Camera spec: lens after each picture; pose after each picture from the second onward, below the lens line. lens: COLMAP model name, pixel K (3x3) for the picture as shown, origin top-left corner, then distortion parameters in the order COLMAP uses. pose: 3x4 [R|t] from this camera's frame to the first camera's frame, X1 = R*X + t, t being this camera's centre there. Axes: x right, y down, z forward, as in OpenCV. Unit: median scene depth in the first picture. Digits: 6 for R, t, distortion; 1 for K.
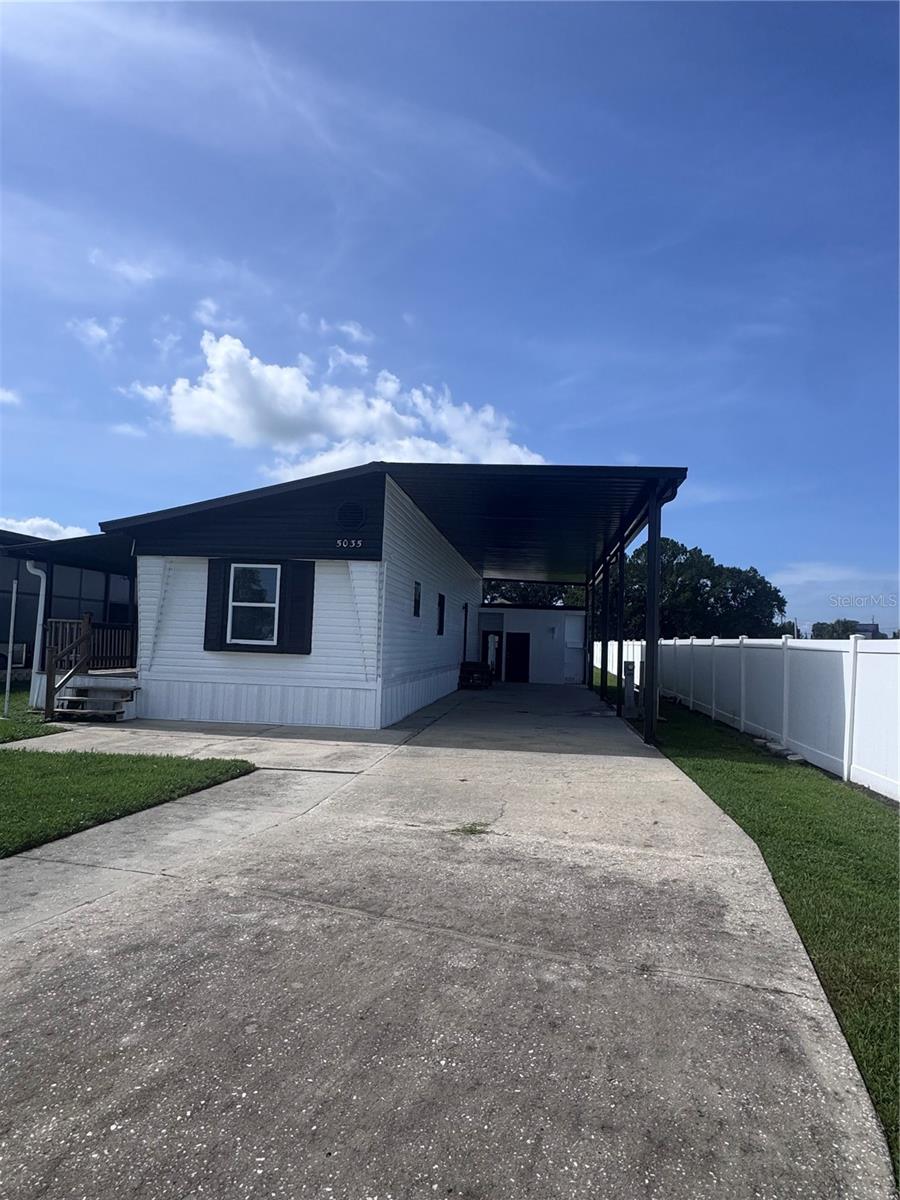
lens RADIAL K [[737.1, 0, 447.5], [0, 737.1, 597.6], [0, 0, 1]] dist [-0.001002, -0.001006]
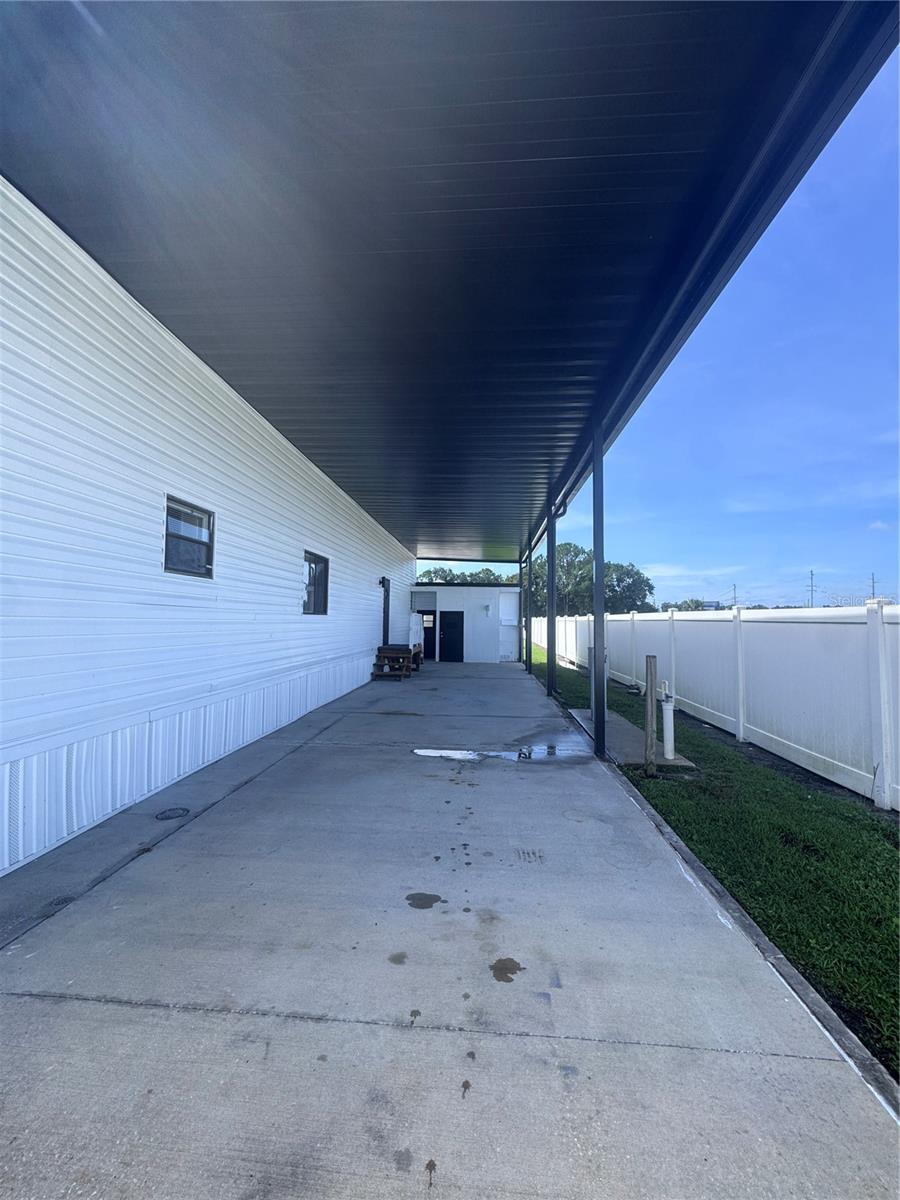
lens RADIAL K [[491.6, 0, 456.3], [0, 491.6, 606.2], [0, 0, 1]] dist [-0.004002, 0.000203]
pose [[0.997226, -0.022216, 0.071043, 0.129724], [0.020061, 0.999321, 0.030908, 0.049032], [-0.071681, -0.029397, 0.996994, 0.814860]]
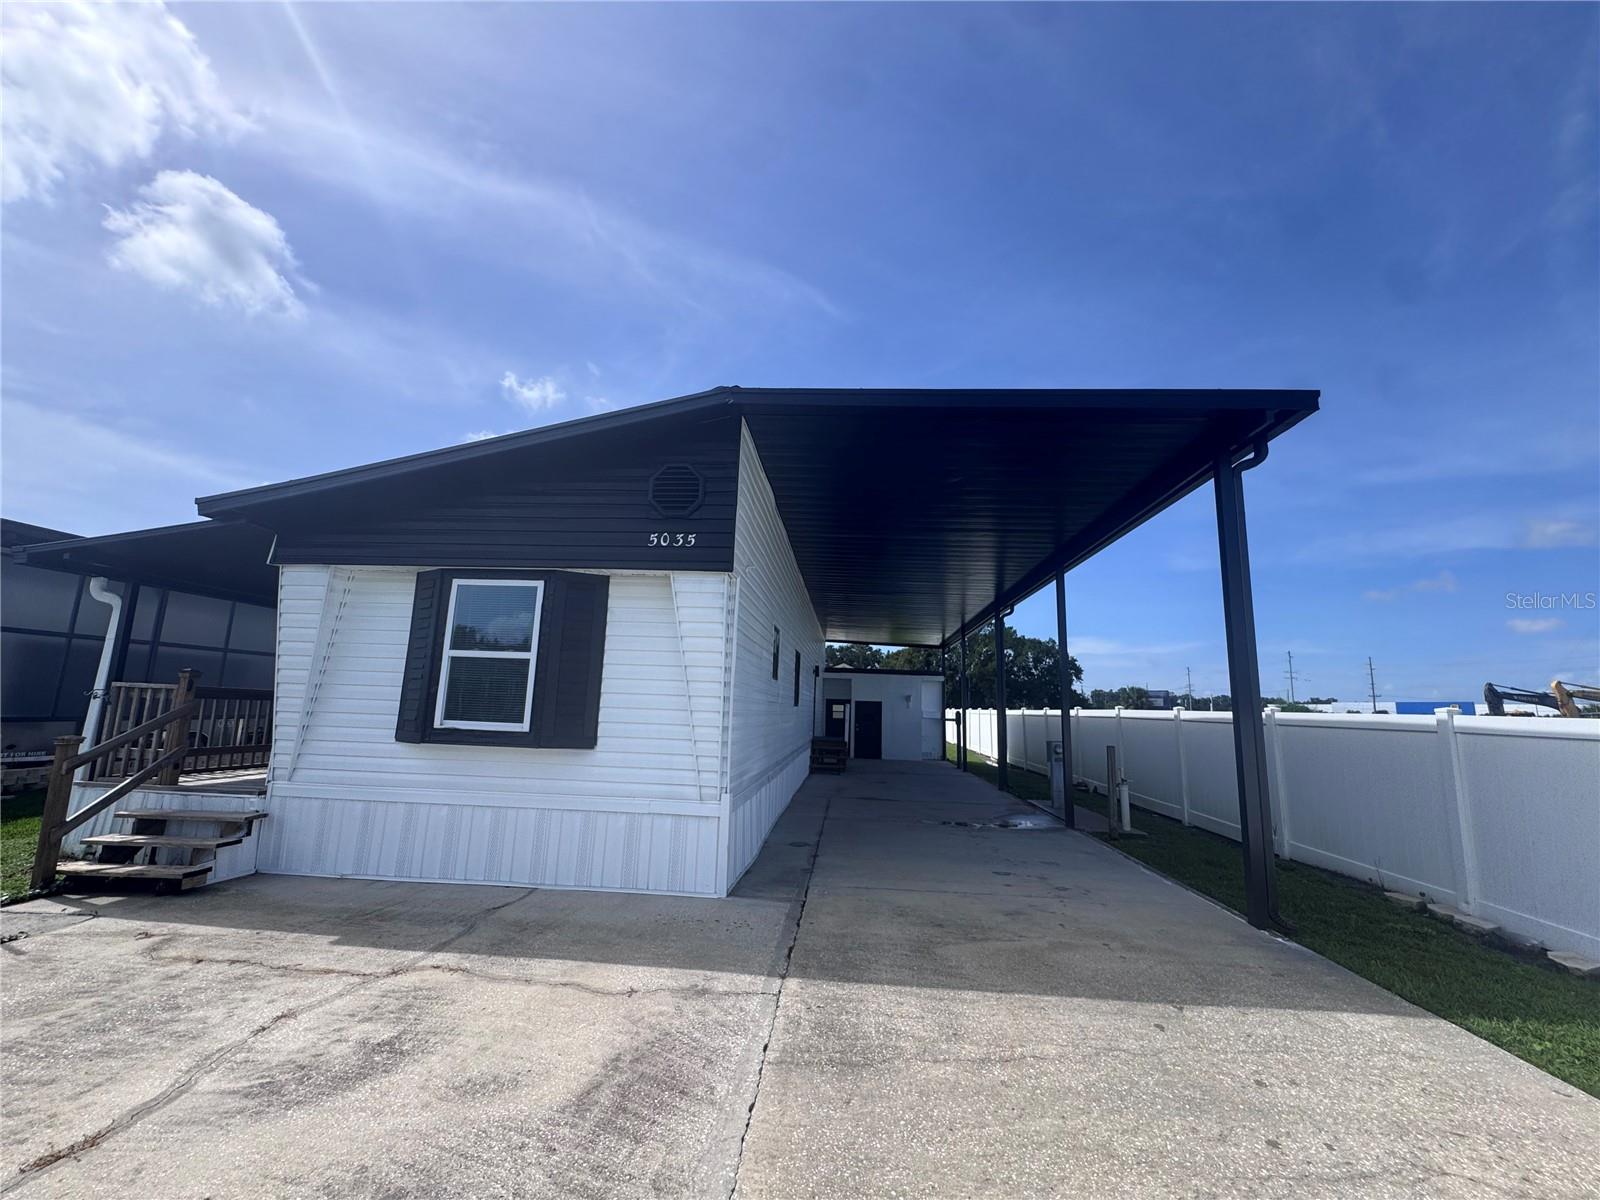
lens RADIAL K [[655.5, 0, 803.6], [0, 655.5, 599.4], [0, 0, 1]] dist [-0.004002, 0.000203]
pose [[0.998360, 0.005361, 0.057001, -0.061112], [0.000604, 0.994564, -0.104127, 0.018769], [-0.057249, 0.103991, 0.992929, 0.493242]]
